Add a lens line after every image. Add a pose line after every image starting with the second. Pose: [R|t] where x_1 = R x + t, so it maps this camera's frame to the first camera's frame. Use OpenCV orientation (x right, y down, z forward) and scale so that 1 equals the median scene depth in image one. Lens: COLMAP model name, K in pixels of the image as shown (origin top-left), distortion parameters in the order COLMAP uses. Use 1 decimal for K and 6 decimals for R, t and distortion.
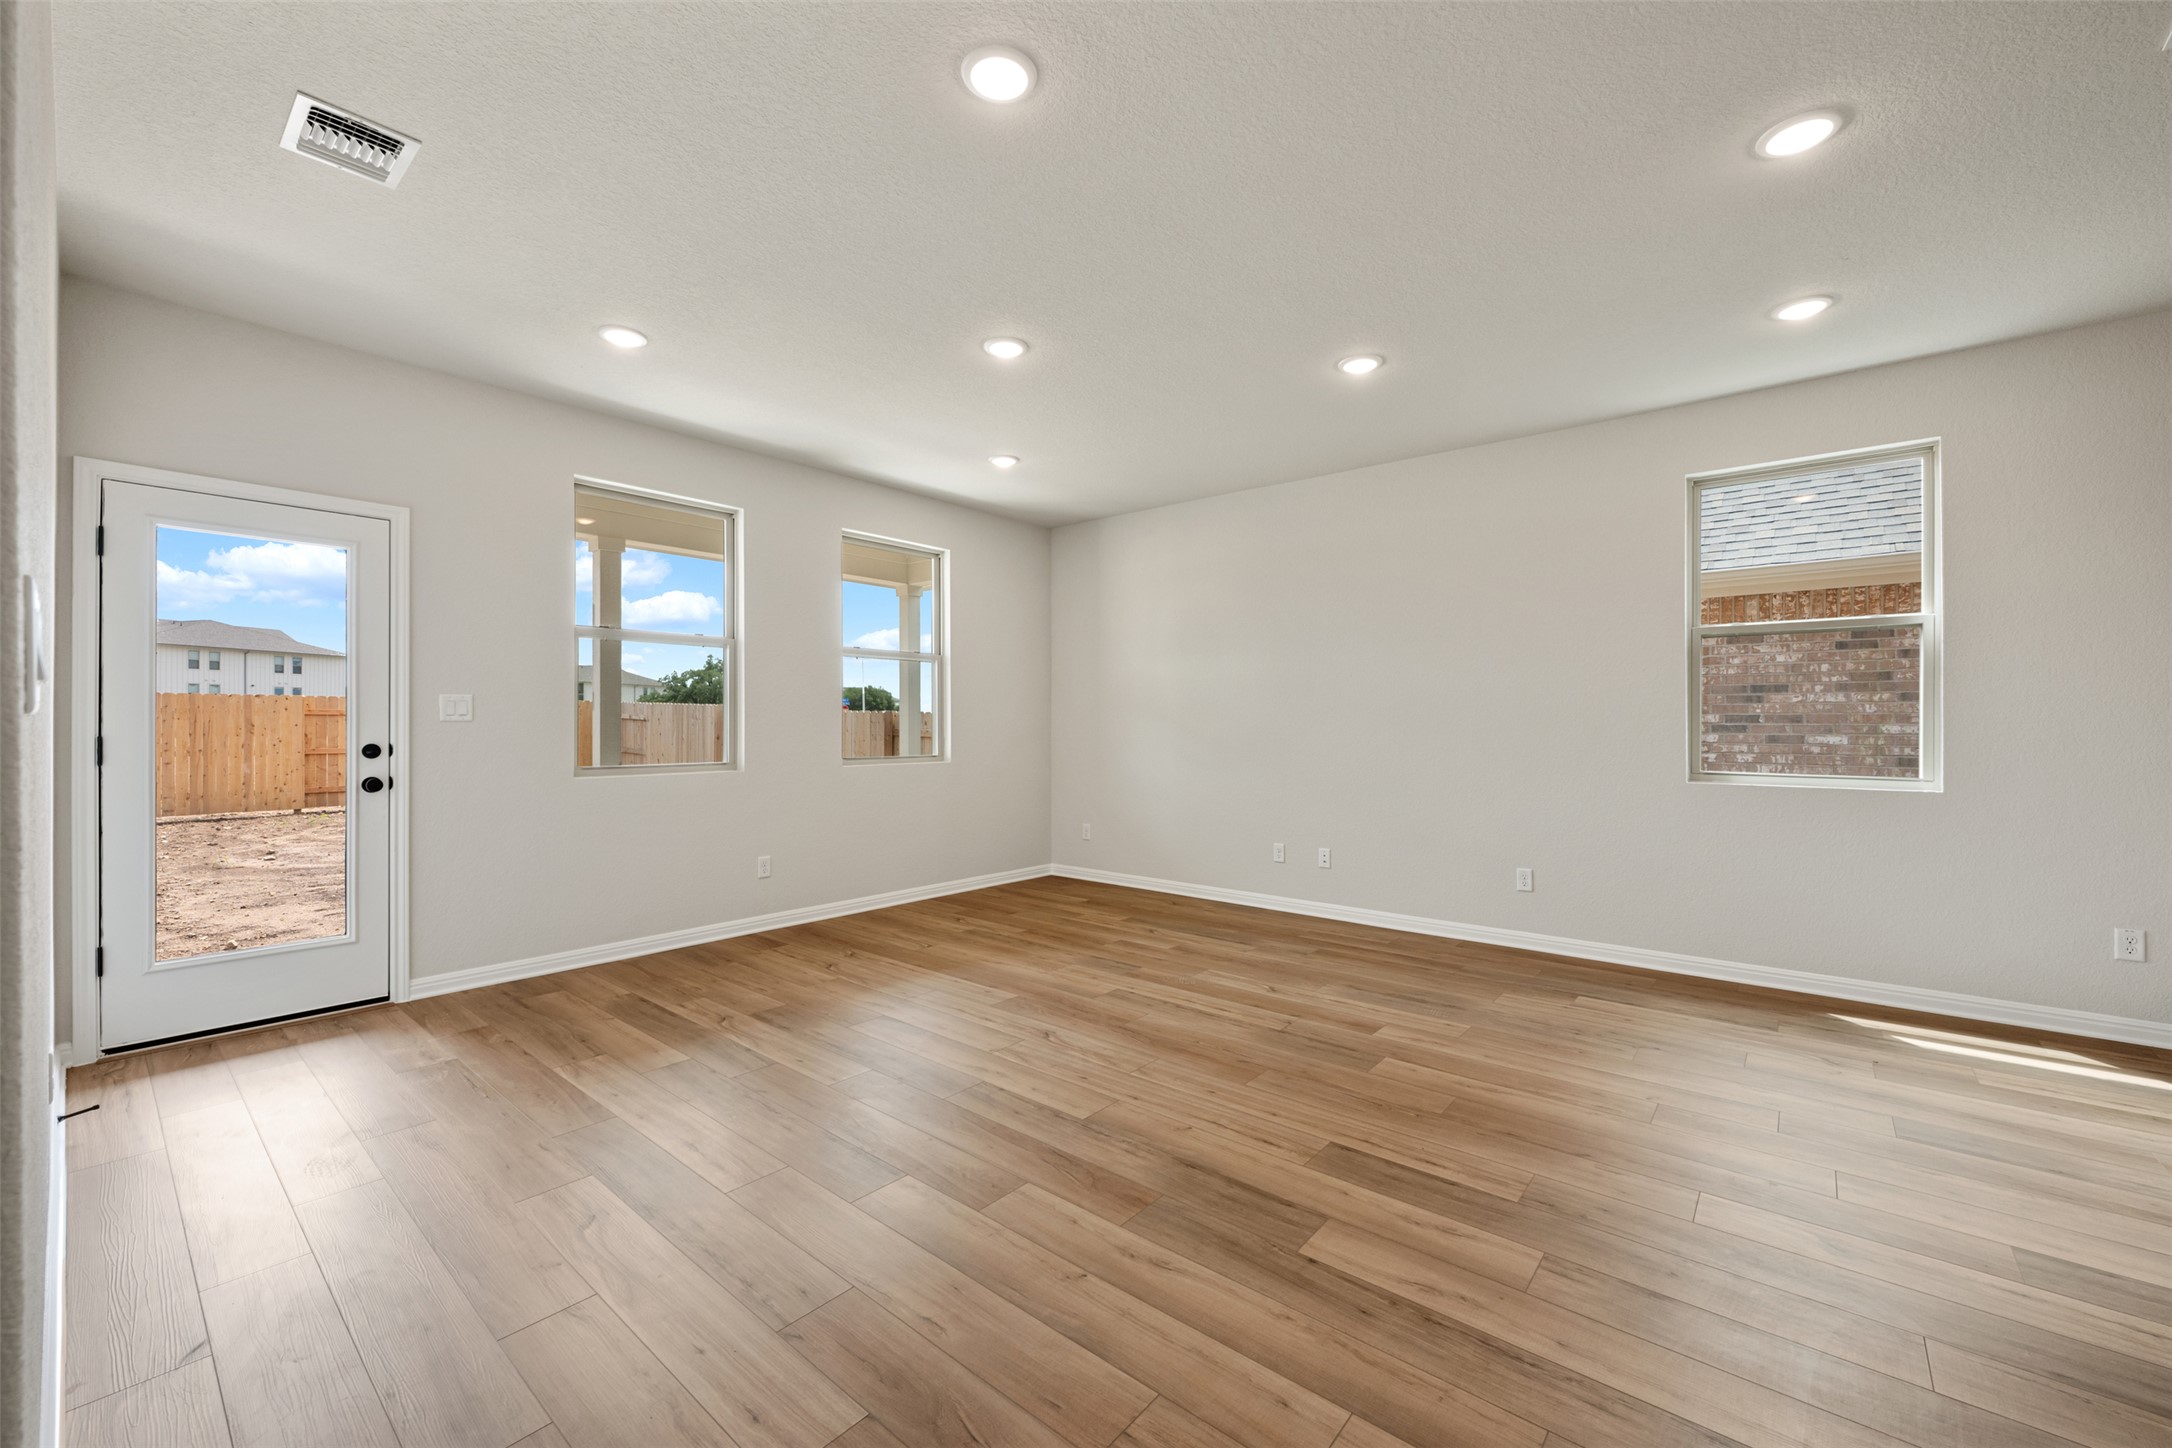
lens RADIAL K [[854.7, 0, 1086.0], [0, 854.7, 724.0], [0, 0, 1]] dist [0.000118, 0.000095]
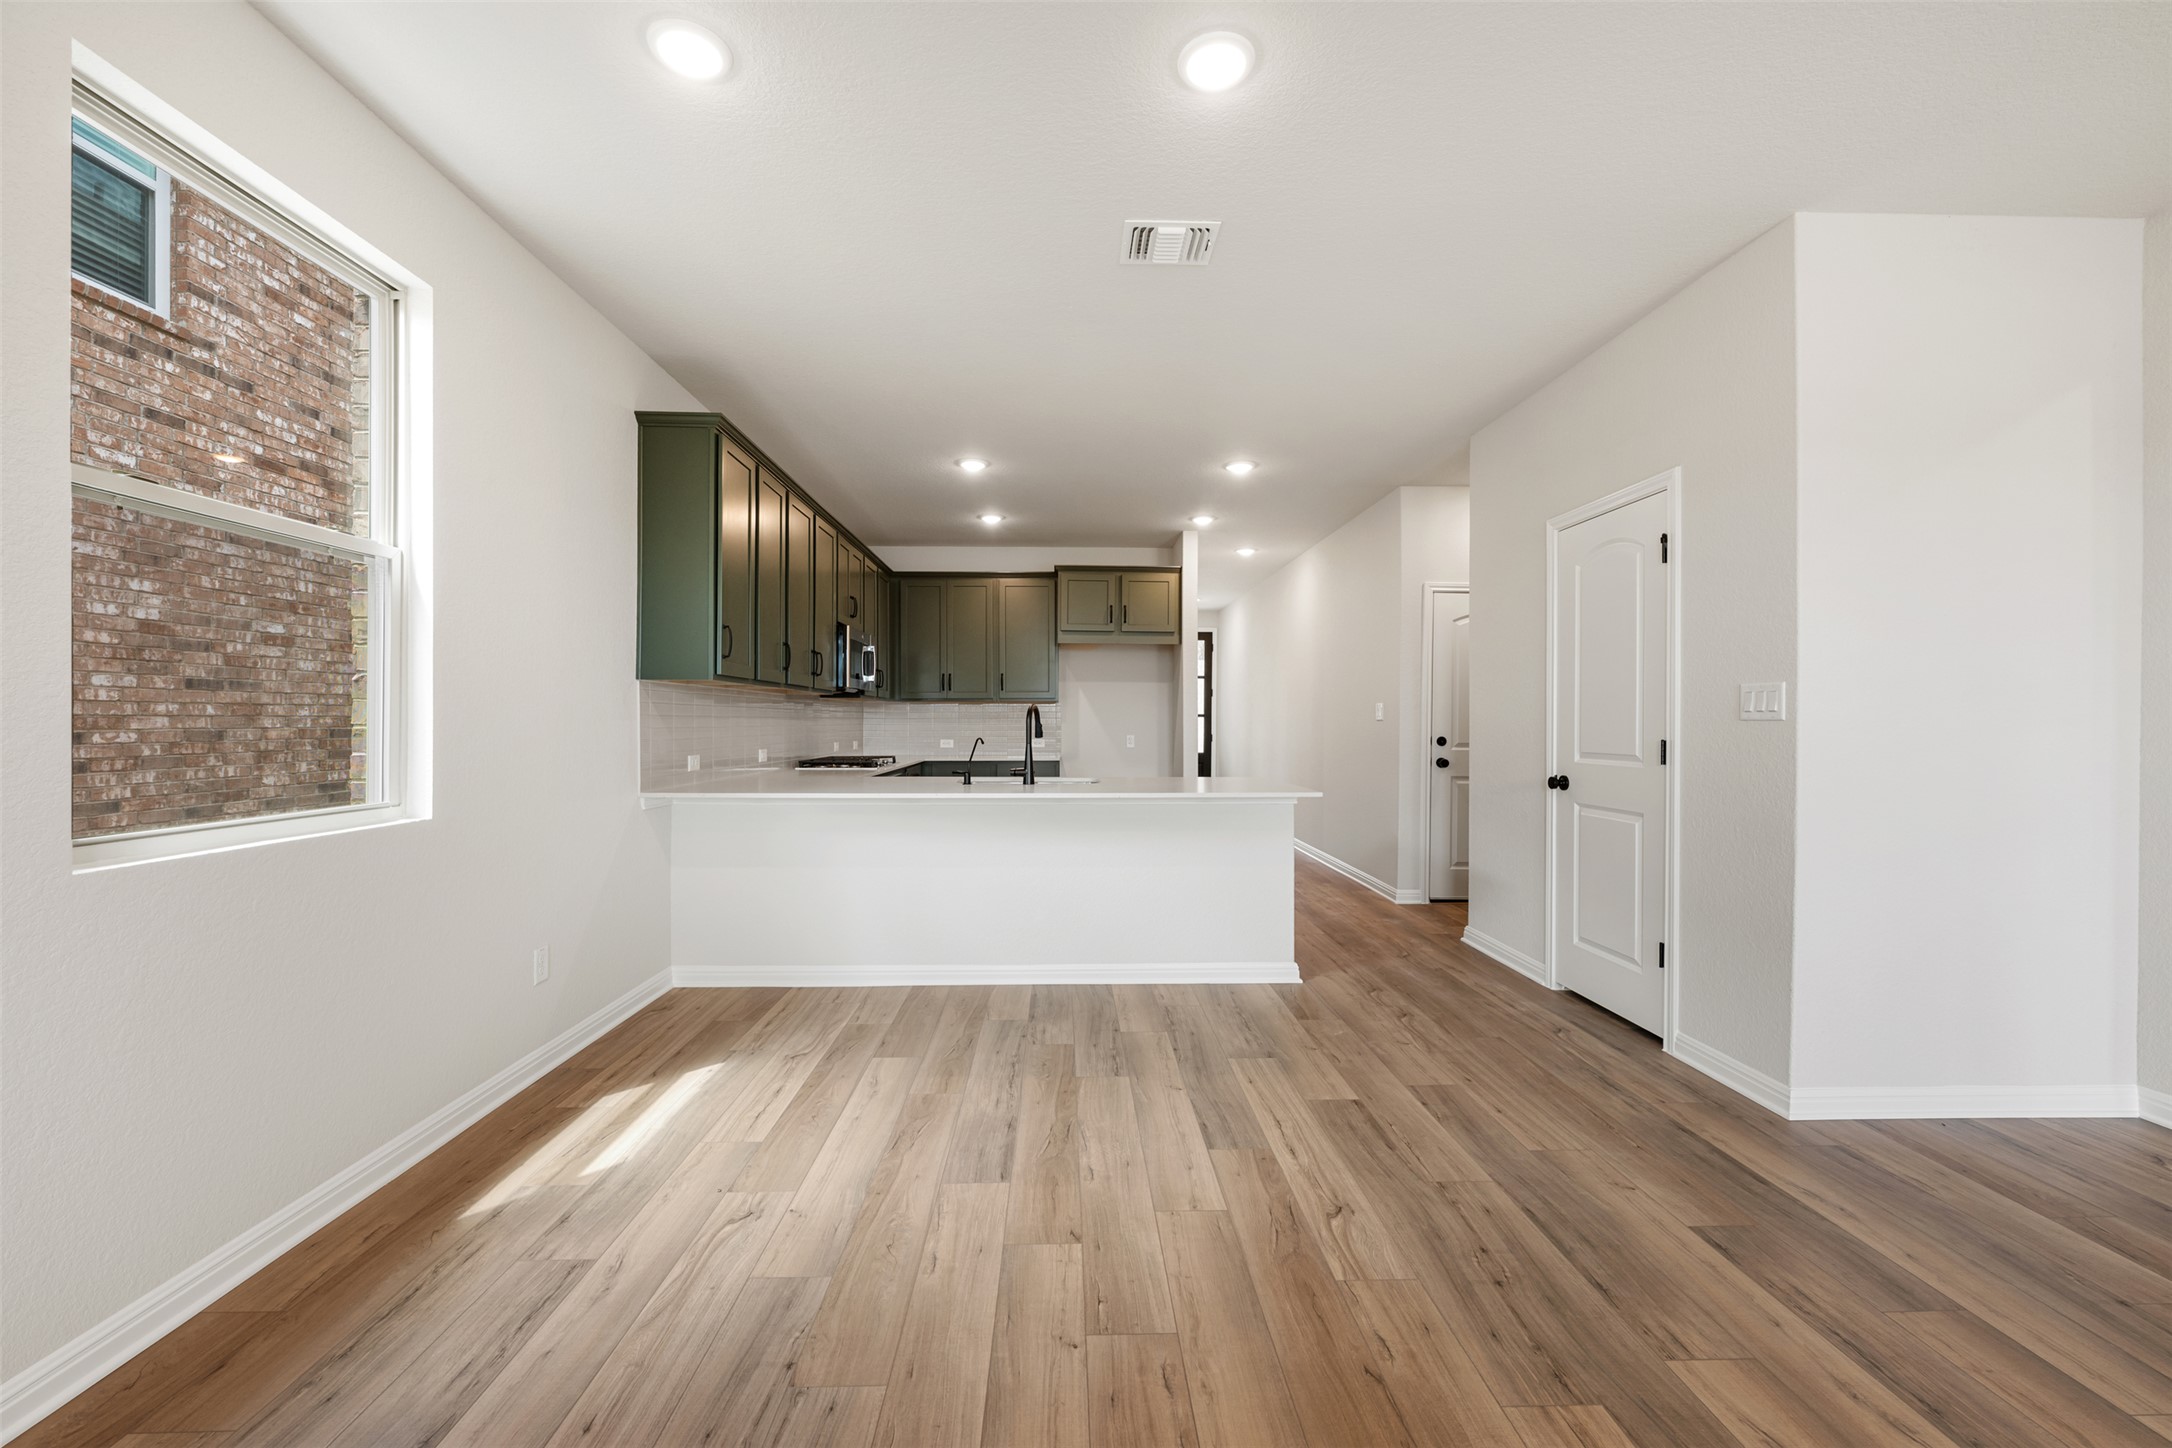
lens RADIAL K [[861.0, 0, 1084.2], [0, 861.0, 721.1], [0, 0, 1]] dist [-0.001209, -0.000047]
pose [[-0.665056, -0.003754, 0.746784, 0.149023], [-0.005289, 0.999986, 0.000317, 0.000072], [-0.746774, -0.003738, -0.665067, 1.016144]]
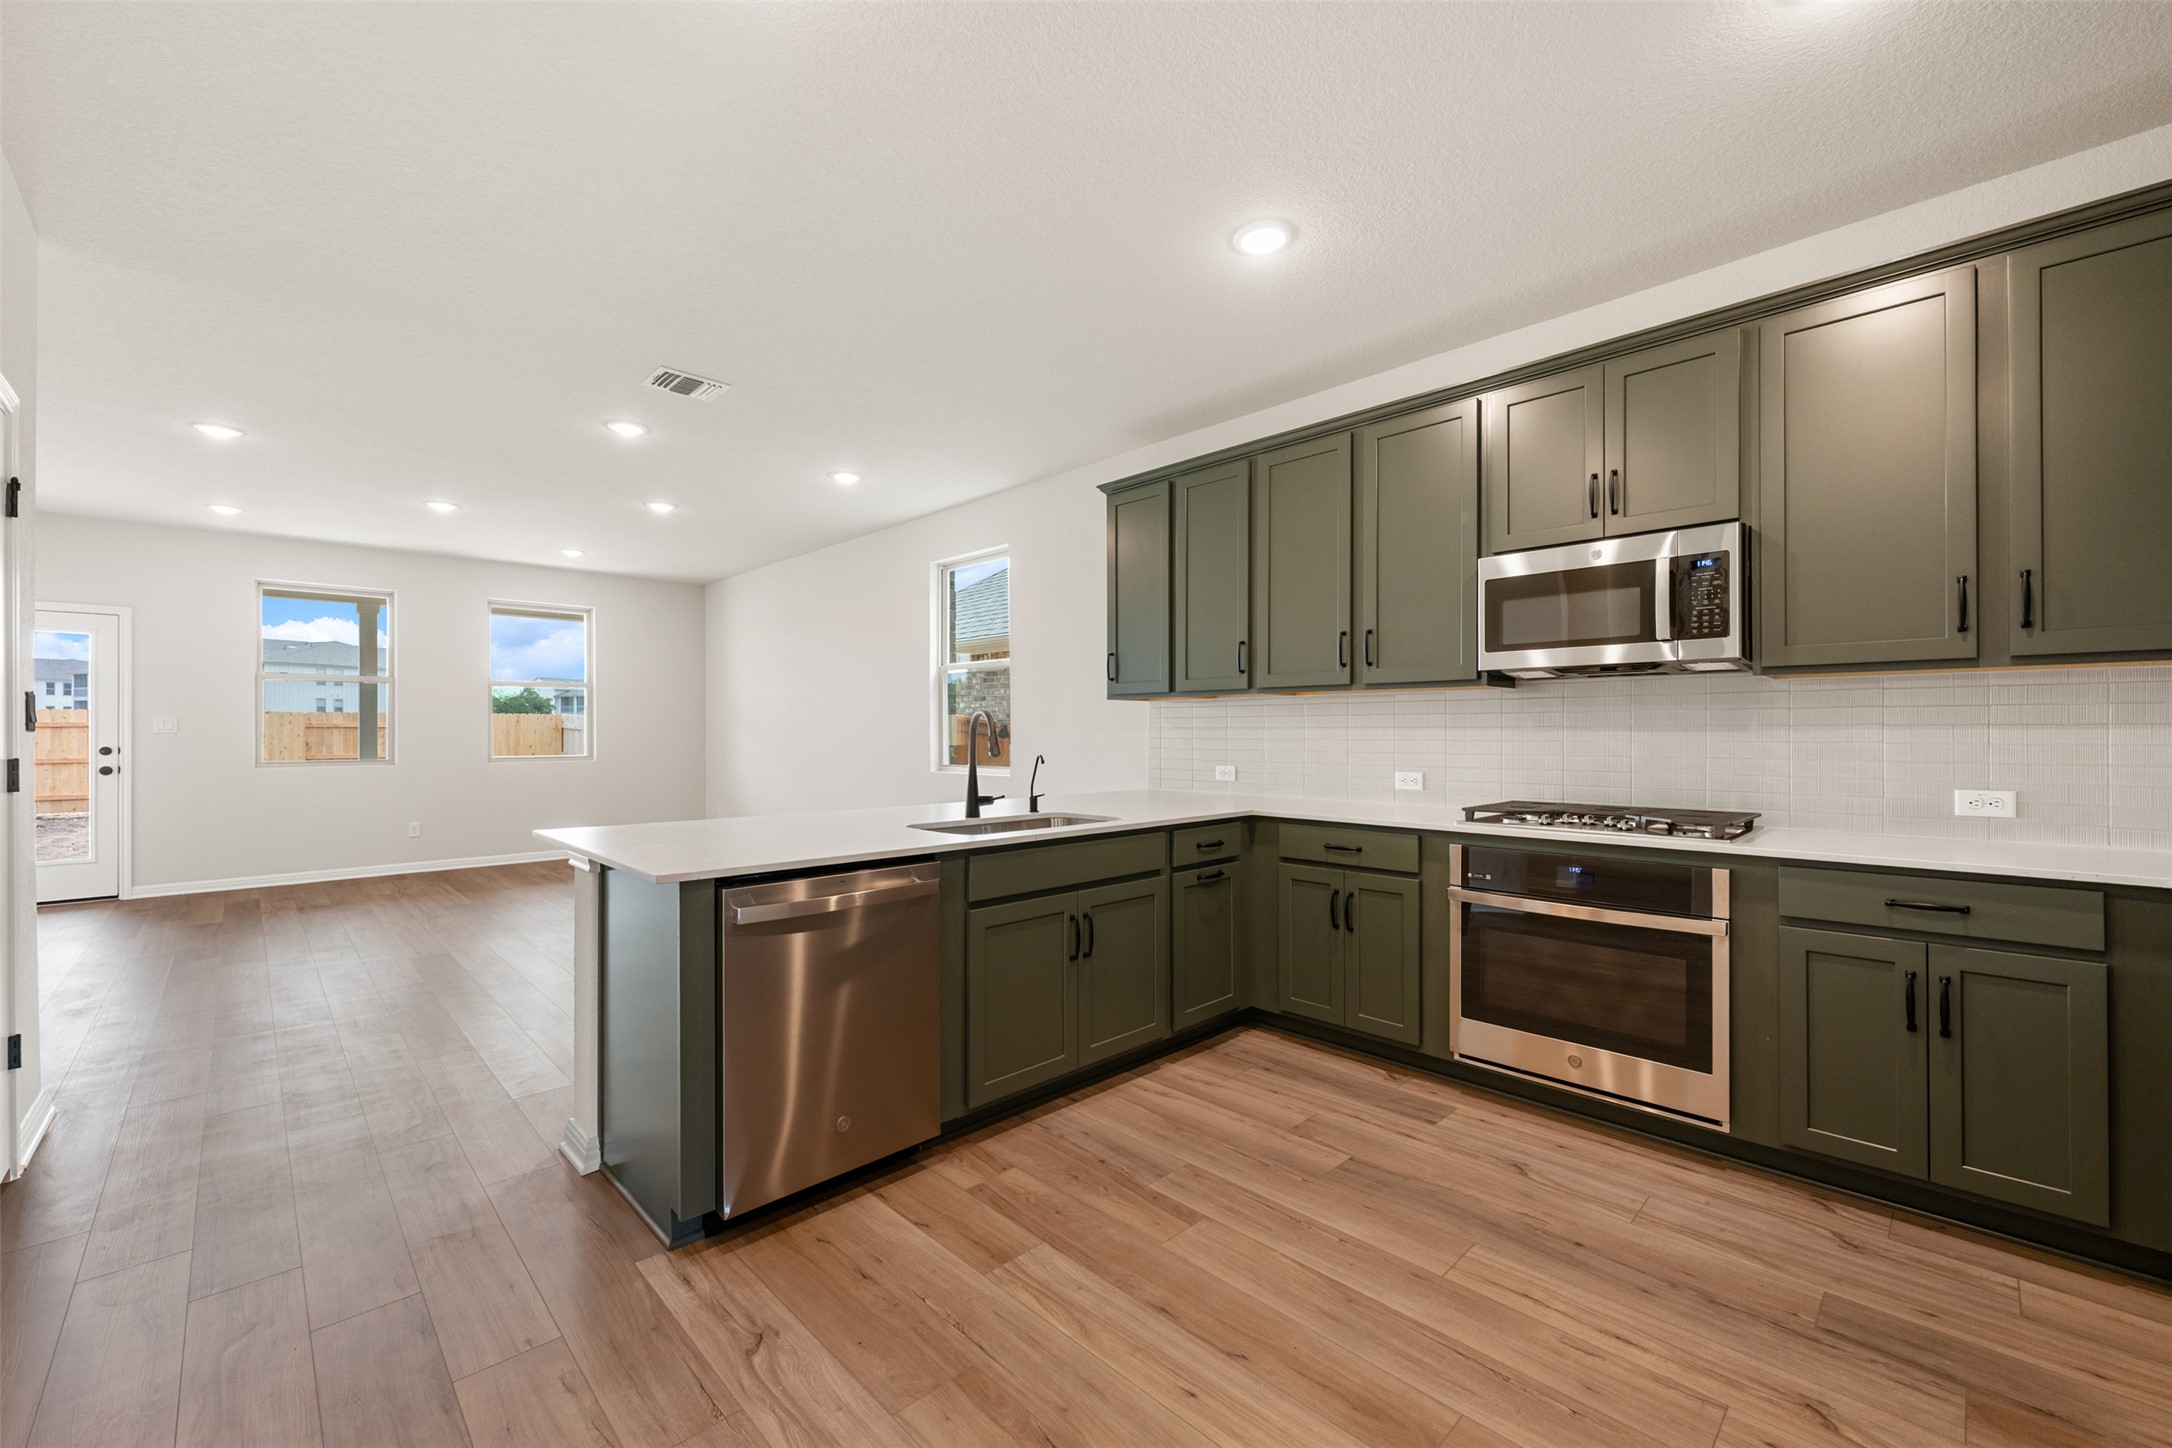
lens RADIAL K [[868.6, 0, 1081.8], [0, 868.6, 729.8], [0, 0, 1]] dist [-0.000883, 0.000015]
pose [[0.994890, -0.004169, -0.100880, 1.225339], [0.003985, 0.999990, -0.002029, 0.000490], [0.100888, 0.001617, 0.994896, -0.505963]]
